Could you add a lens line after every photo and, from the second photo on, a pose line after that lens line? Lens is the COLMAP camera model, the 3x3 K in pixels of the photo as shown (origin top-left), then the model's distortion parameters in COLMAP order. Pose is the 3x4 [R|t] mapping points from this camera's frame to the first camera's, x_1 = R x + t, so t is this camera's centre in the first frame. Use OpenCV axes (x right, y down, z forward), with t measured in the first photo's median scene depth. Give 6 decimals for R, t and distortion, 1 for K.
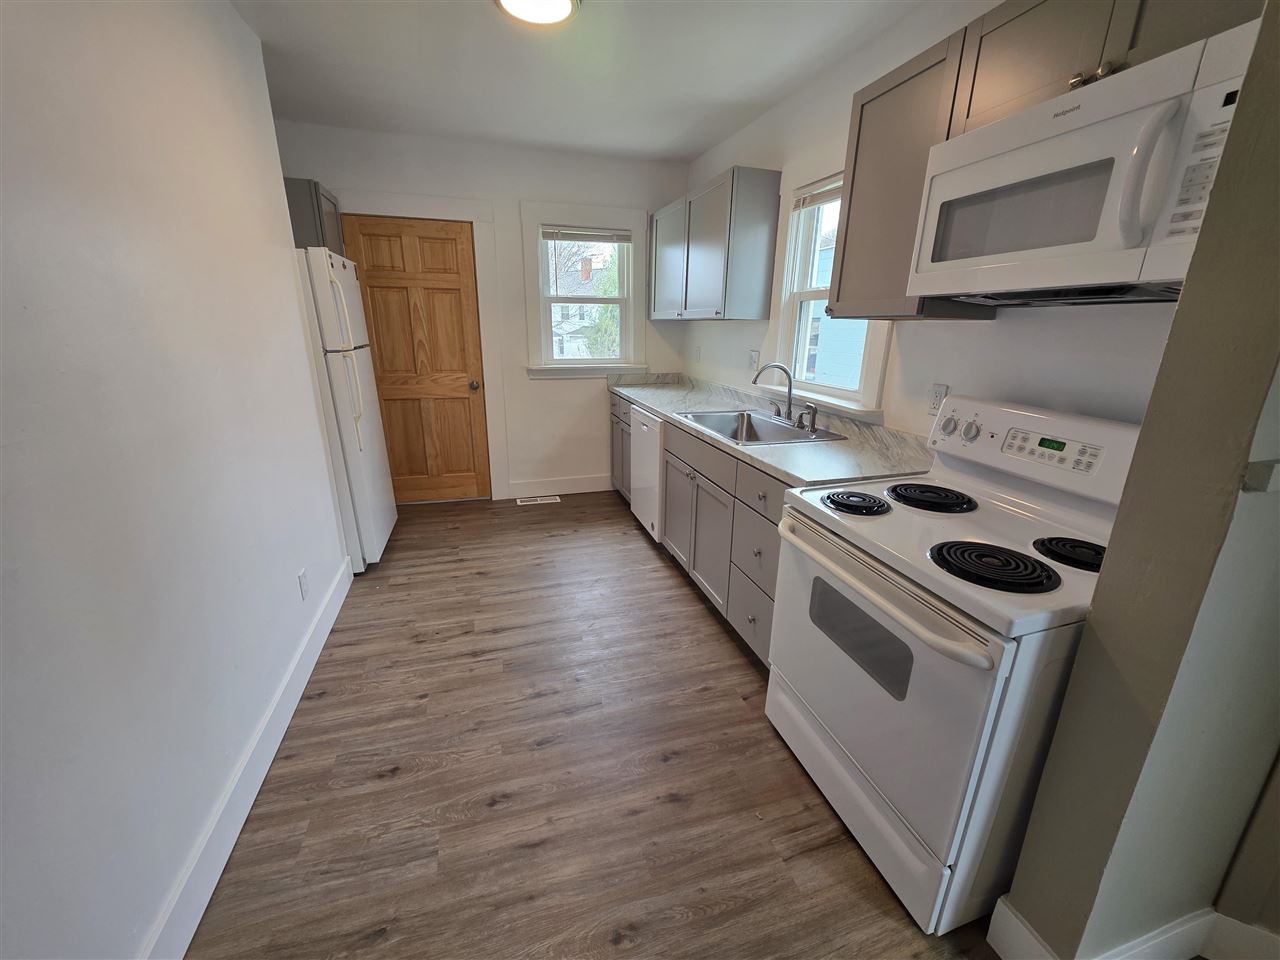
lens RADIAL K [[512.0, 0, 640.6], [0, 512.0, 482.9], [0, 0, 1]] dist [-0.000646, -0.000005]
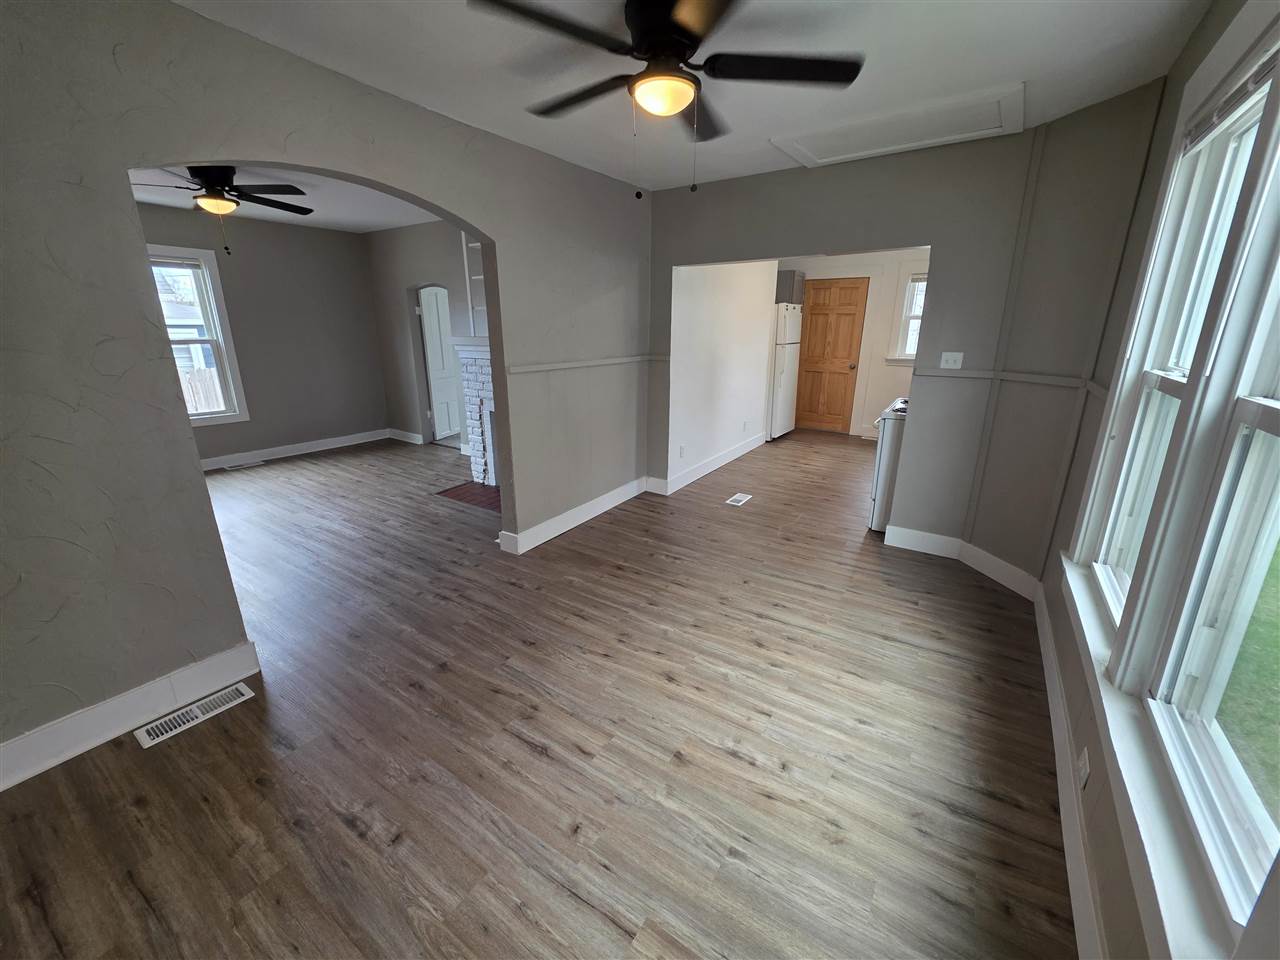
lens RADIAL K [[512.0, 0, 641.9], [0, 512.0, 474.3], [0, 0, 1]] dist [-0.000646, -0.000005]
pose [[0.632741, 0.204825, -0.746784, 0.658409], [-0.225215, 0.971372, 0.075602, 0.217318], [0.740890, 0.120350, 0.660756, -0.719824]]
